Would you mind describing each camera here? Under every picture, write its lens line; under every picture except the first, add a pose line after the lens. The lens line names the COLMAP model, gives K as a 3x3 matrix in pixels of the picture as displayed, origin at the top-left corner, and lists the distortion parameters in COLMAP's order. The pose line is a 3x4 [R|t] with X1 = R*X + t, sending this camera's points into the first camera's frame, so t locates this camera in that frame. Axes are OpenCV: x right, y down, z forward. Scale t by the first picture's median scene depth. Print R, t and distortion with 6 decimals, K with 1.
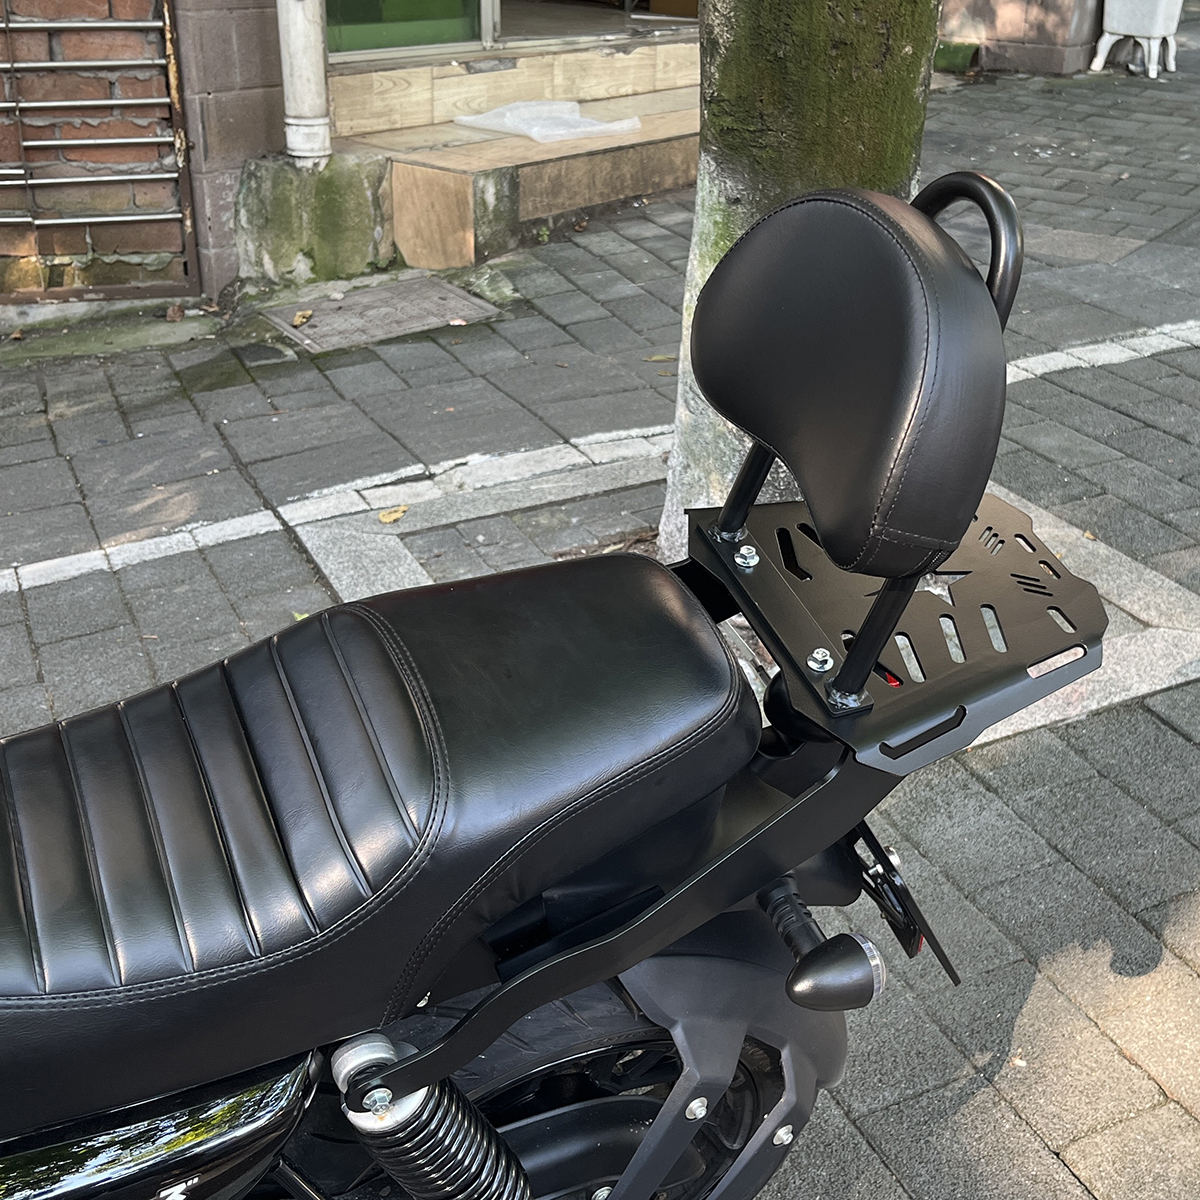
lens RADIAL K [[1572.5, 0, 766.2], [0, 1572.5, 633.5], [0, 0, 1]] dist [0.122651, -0.417043]
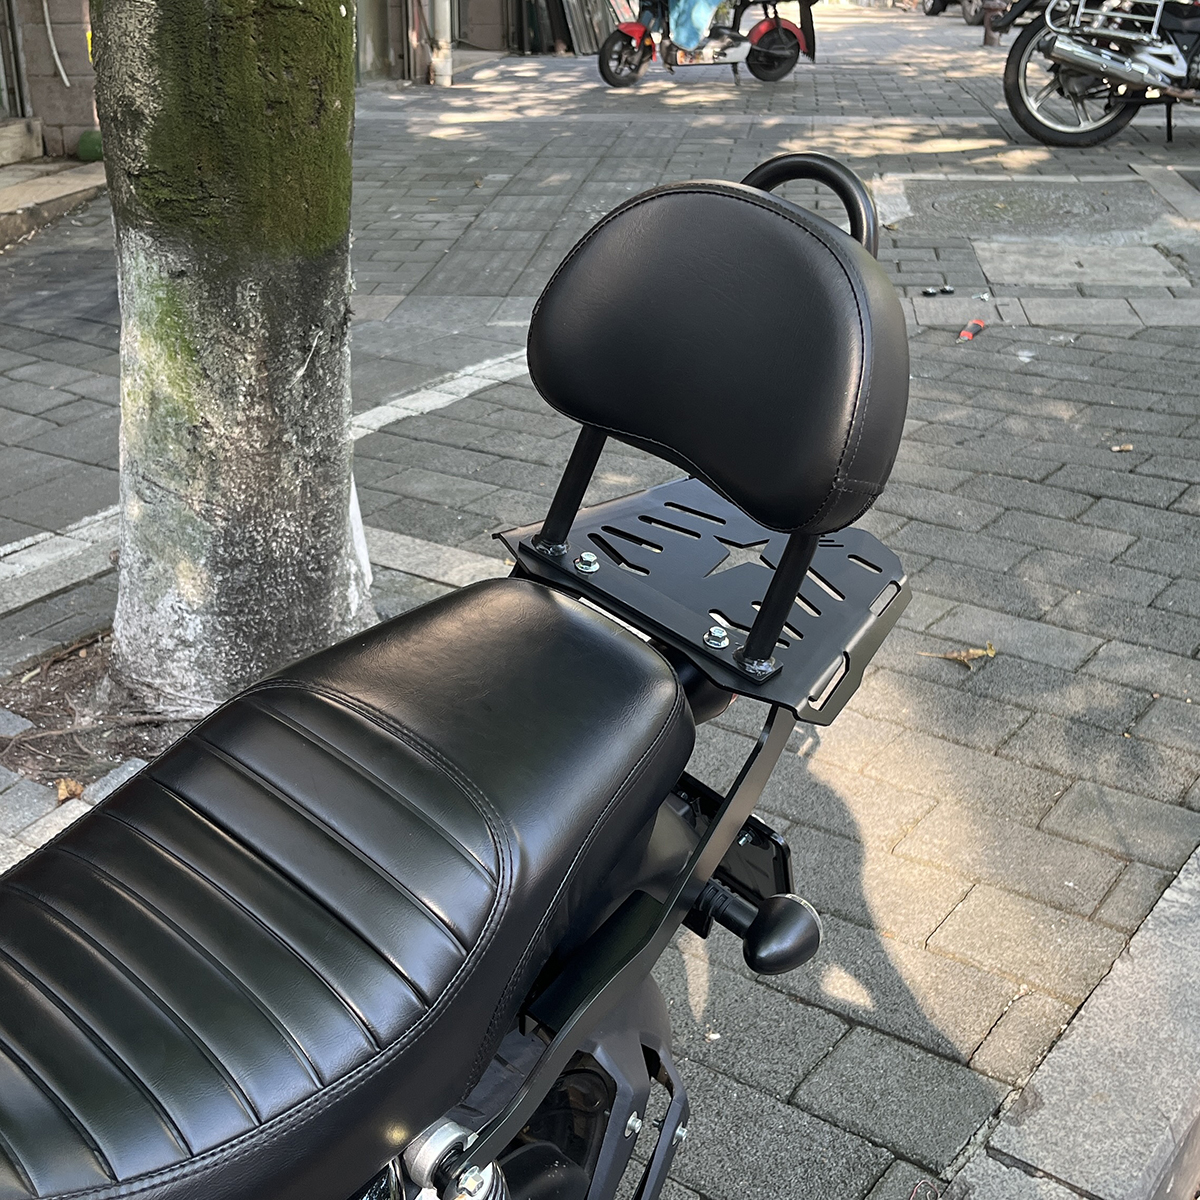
lens RADIAL K [[1583.3, 0, 567.8], [0, 1583.3, 637.3], [0, 0, 1]] dist [0.099819, -0.295267]
pose [[0.903743, -0.207073, 0.374659, -0.190251], [0.225566, 0.974211, -0.005661, 0.000204], [-0.363824, 0.089627, 0.927146, 0.031983]]
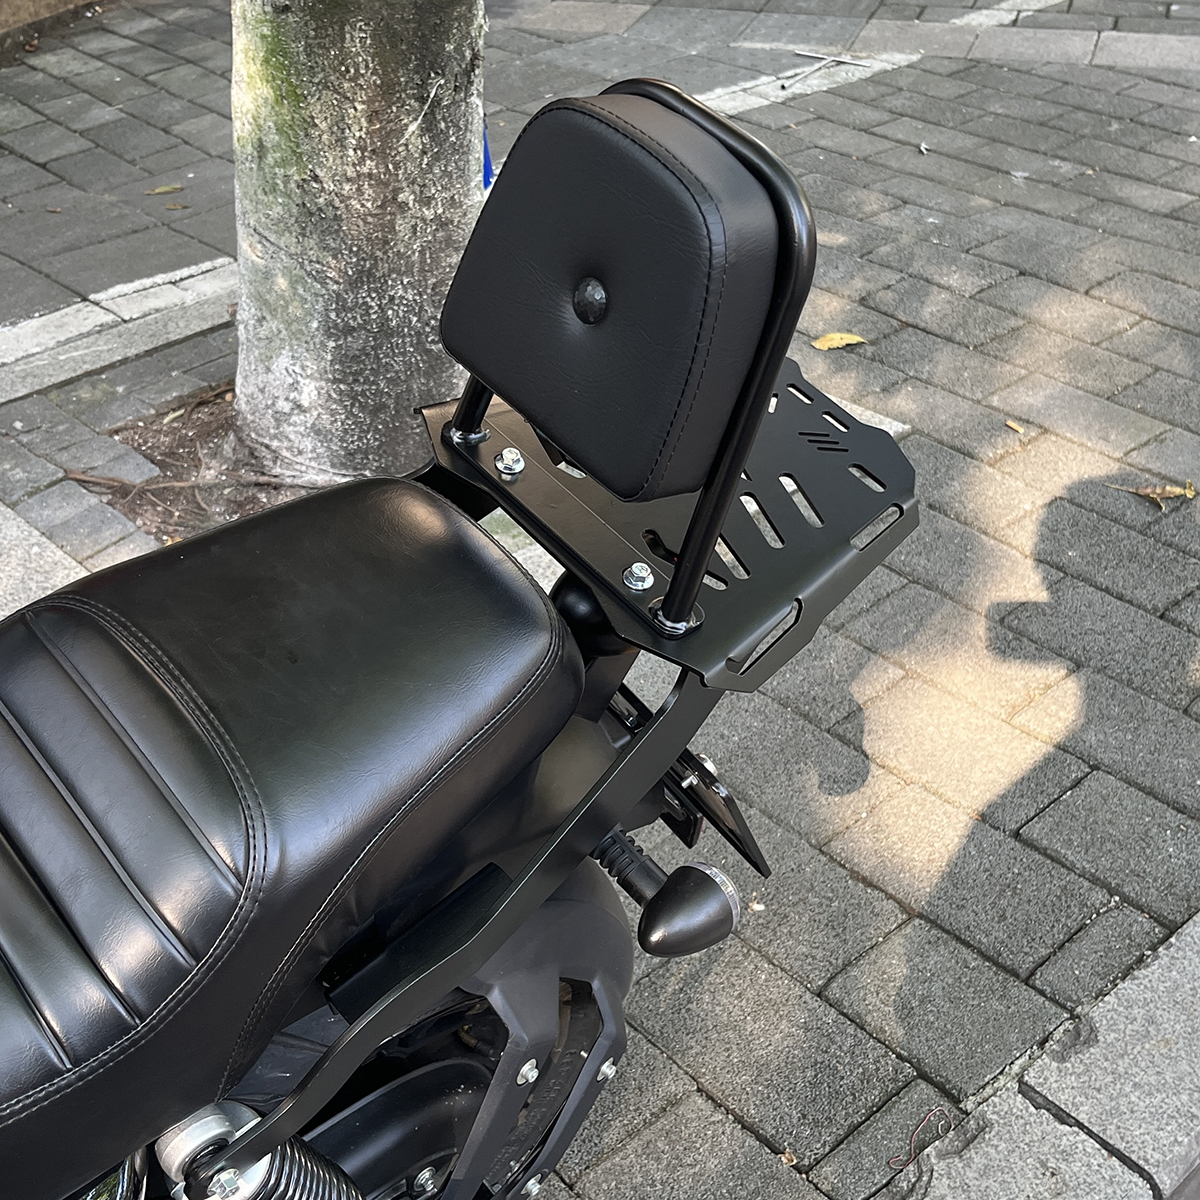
lens RADIAL K [[1571.7, 0, 587.1], [0, 1571.7, 628.8], [0, 0, 1]] dist [0.111232, -0.336671]
pose [[0.969143, -0.164194, 0.183854, -0.065747], [0.139921, 0.980488, 0.138078, -0.032173], [-0.202939, -0.108093, 0.973207, 0.071842]]
